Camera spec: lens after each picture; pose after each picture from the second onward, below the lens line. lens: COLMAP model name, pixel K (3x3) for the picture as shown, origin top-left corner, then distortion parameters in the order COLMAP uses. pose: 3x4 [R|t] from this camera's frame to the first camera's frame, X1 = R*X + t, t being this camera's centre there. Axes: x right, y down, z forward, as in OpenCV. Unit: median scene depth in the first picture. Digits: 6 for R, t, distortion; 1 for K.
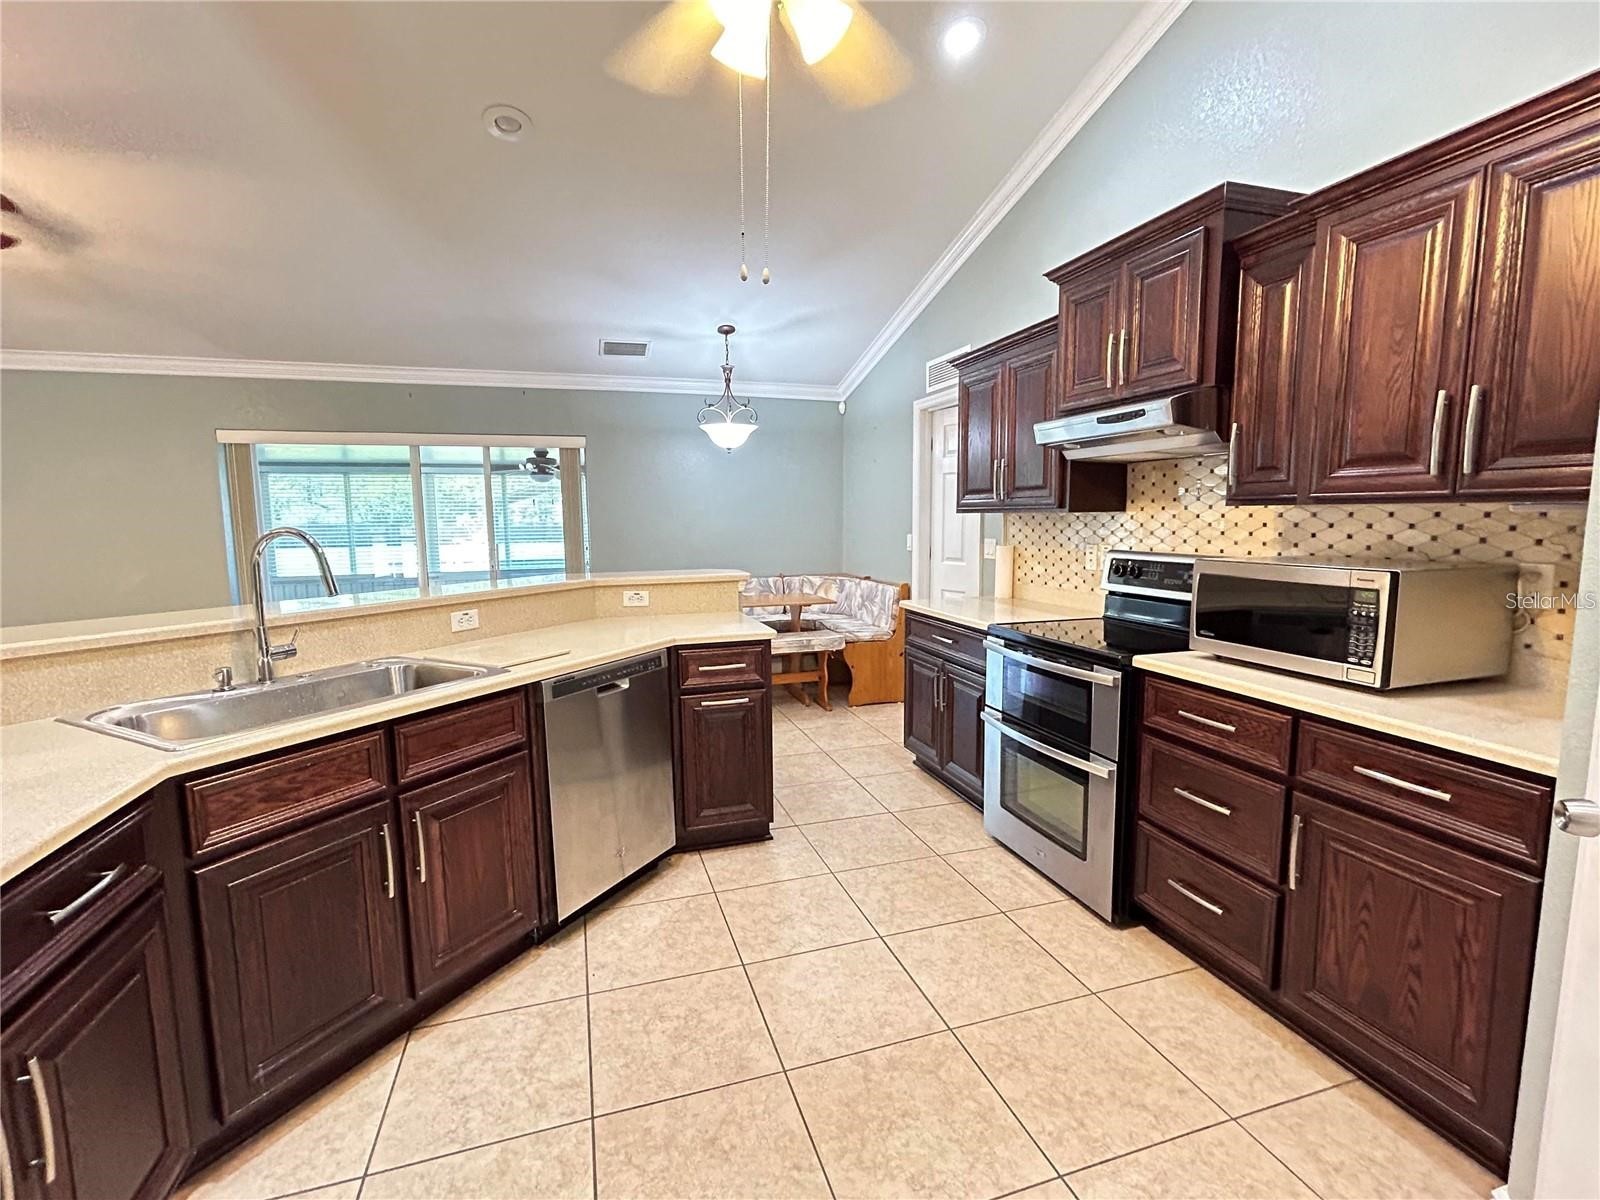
lens RADIAL K [[726.0, 0, 798.1], [0, 726.0, 602.4], [0, 0, 1]] dist [-0.003123, 0.002405]
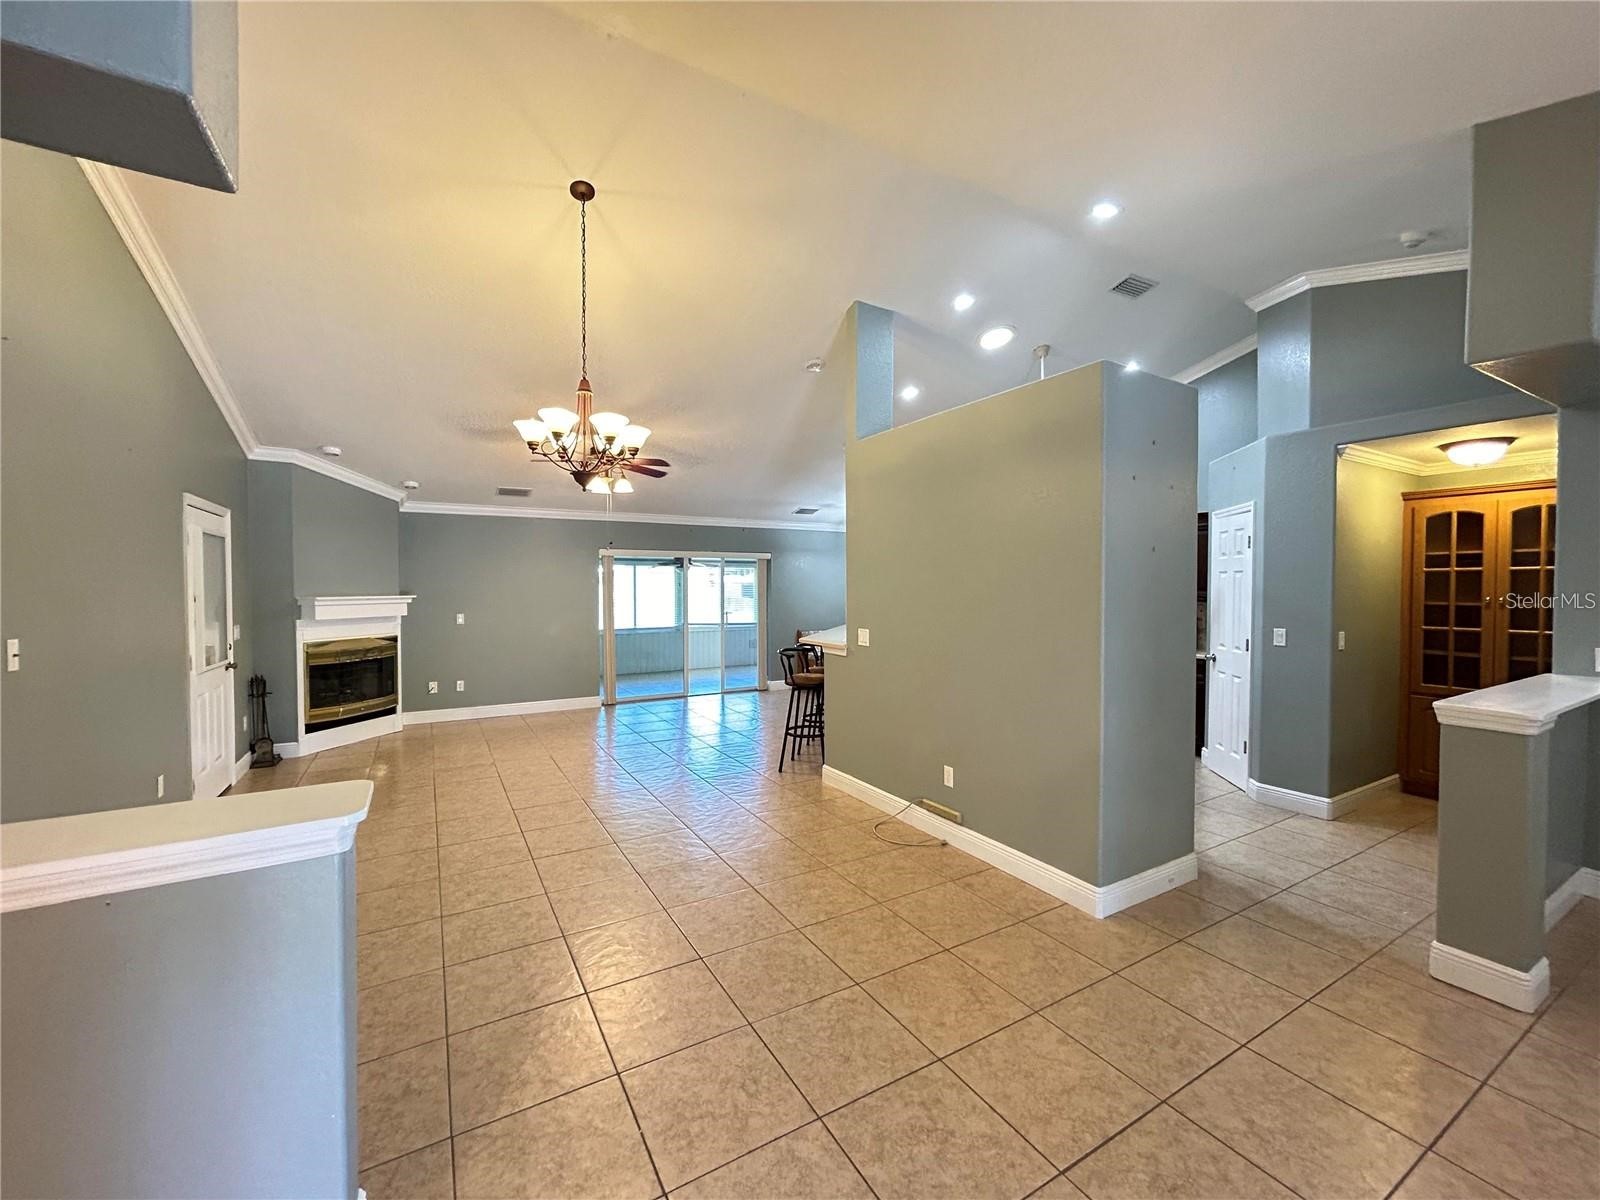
lens RADIAL K [[641.6, 0, 796.0], [0, 641.6, 597.1], [0, 0, 1]] dist [0.000492, -0.000544]
pose [[0.976644, 0.008120, 0.214709, -0.950198], [0.013964, 0.994774, -0.101141, 0.082203], [-0.214409, 0.101777, 0.971427, -0.970148]]
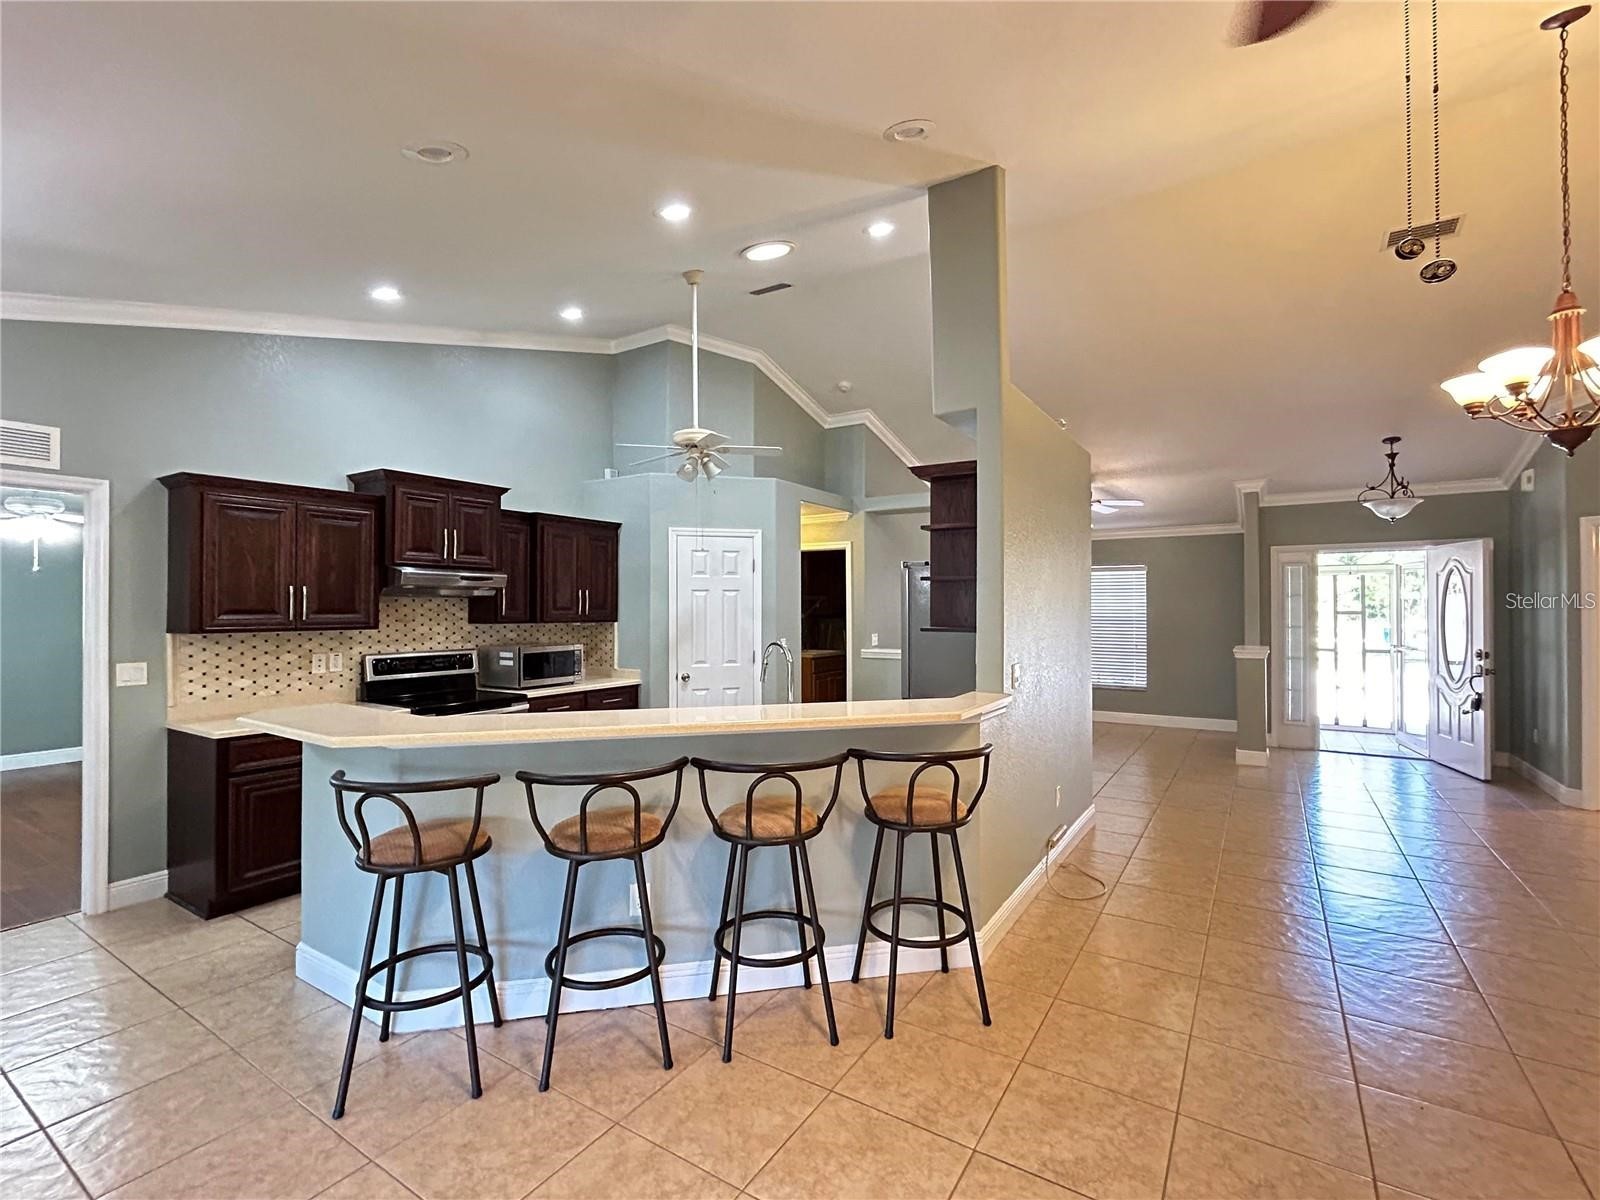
lens RADIAL K [[726.0, 0, 803.4], [0, 726.0, 599.7], [0, 0, 1]] dist [-0.003123, 0.002405]
pose [[-0.638735, 0.019562, 0.769178, -1.123151], [0.102486, 0.992932, 0.059853, -0.159766], [-0.762571, 0.117060, -0.636225, 1.112932]]
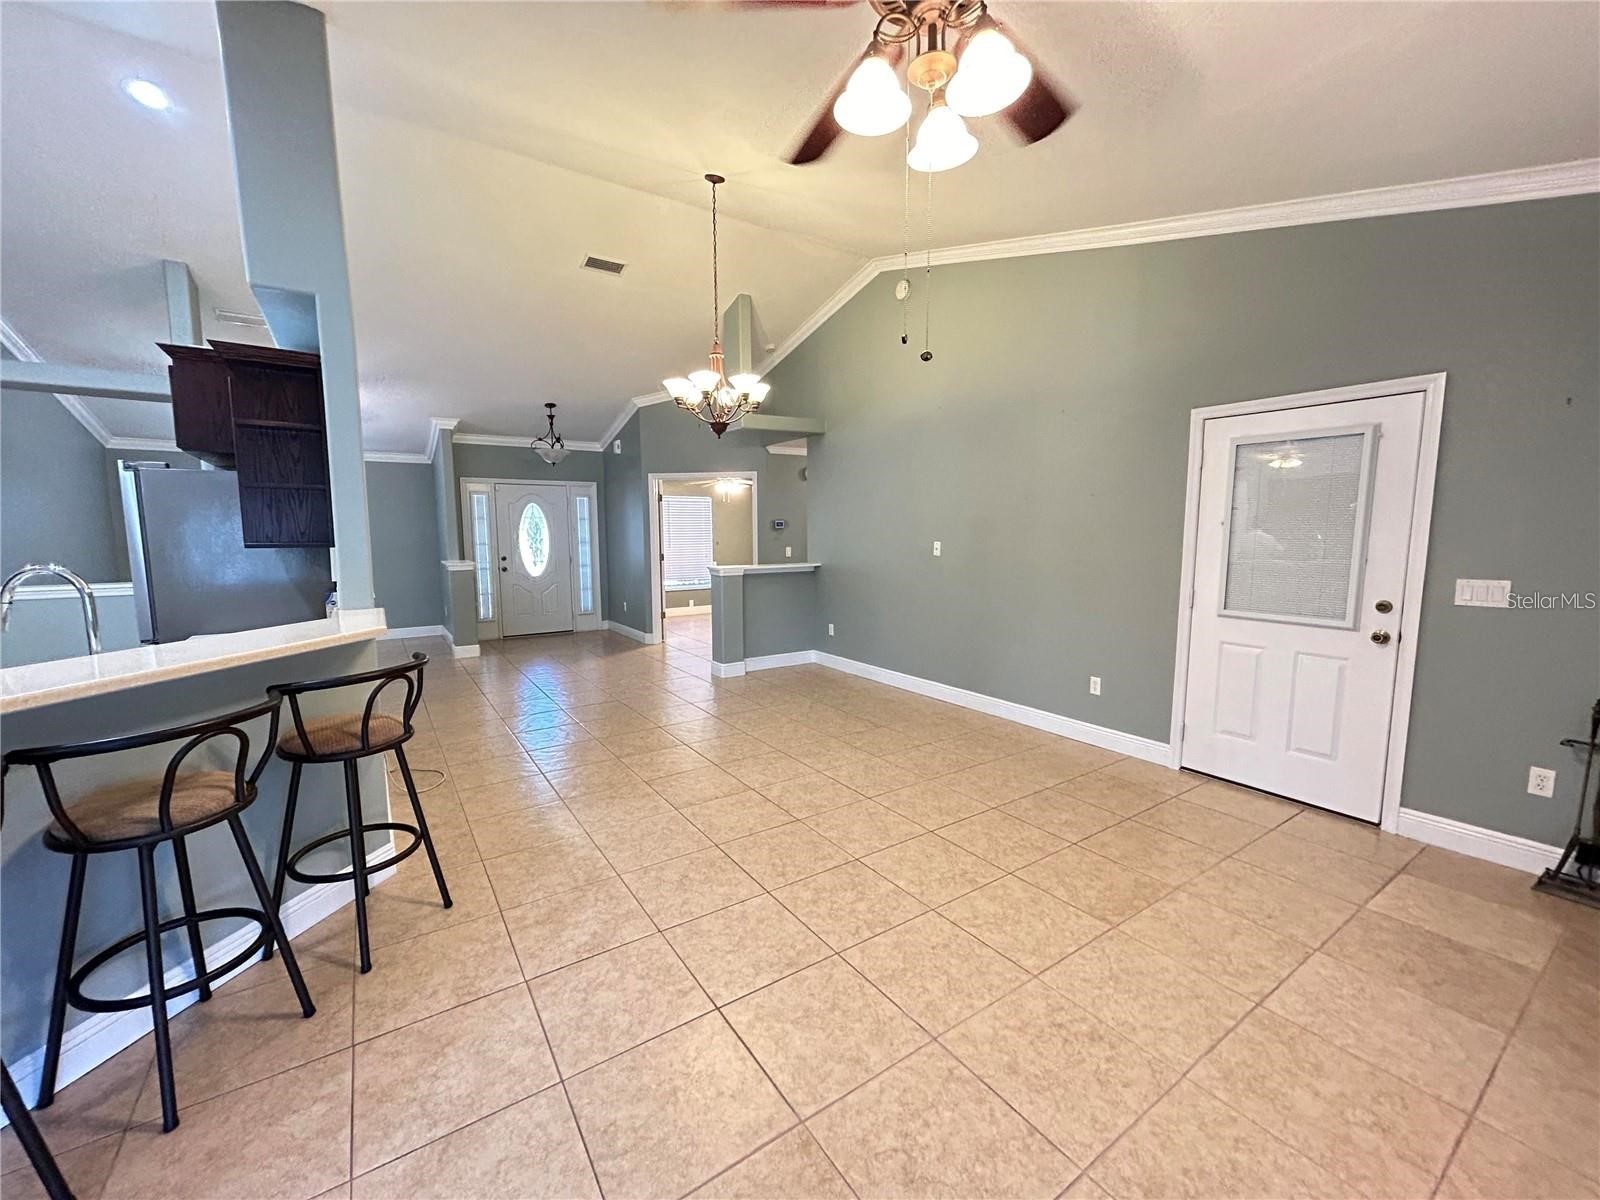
lens RADIAL K [[641.6, 0, 800.7], [0, 641.6, 598.6], [0, 0, 1]] dist [0.000492, -0.000544]
pose [[-0.958789, 0.047958, -0.280041, -0.853011], [-0.017086, 0.974134, 0.225323, -0.160890], [0.283603, 0.220822, -0.933170, 1.242215]]
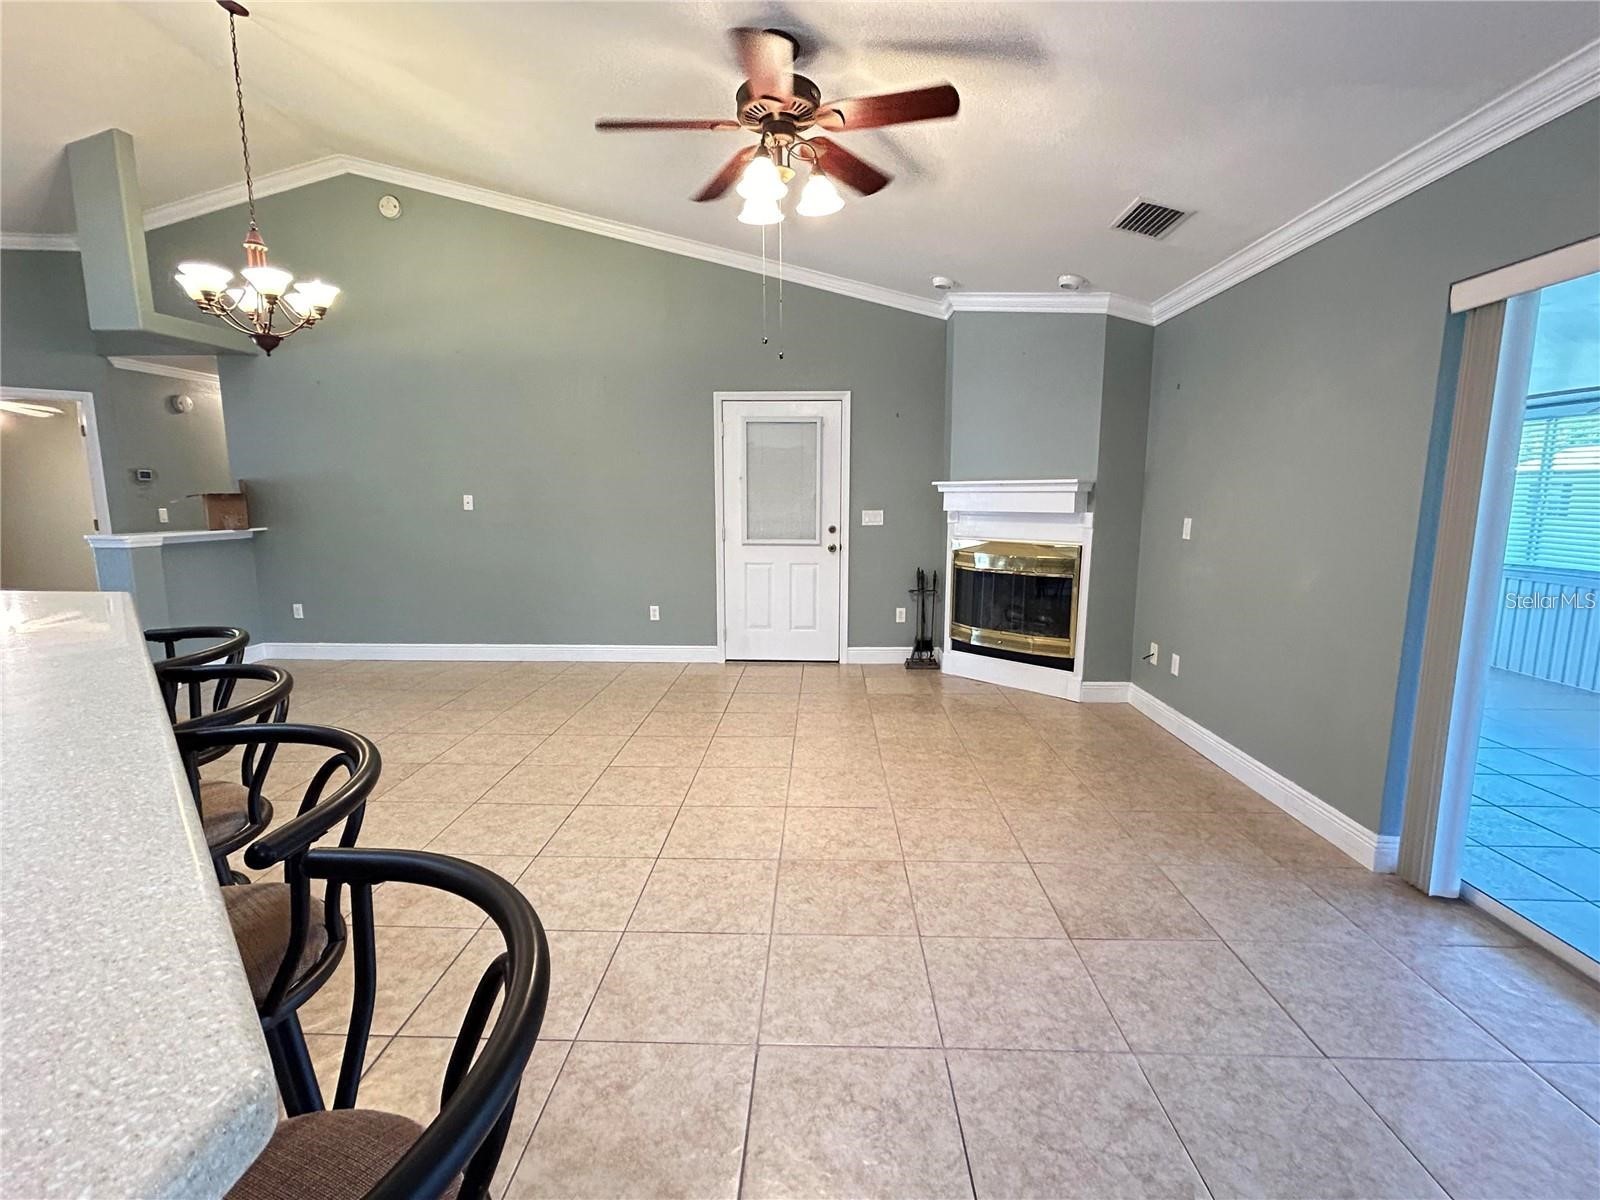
lens RADIAL K [[726.0, 0, 798.1], [0, 726.0, 598.4], [0, 0, 1]] dist [-0.003123, 0.002405]
pose [[-0.334468, 0.148107, -0.930696, -0.289427], [-0.107527, 0.975127, 0.193820, -0.124051], [0.936253, 0.164901, -0.310223, 1.115463]]
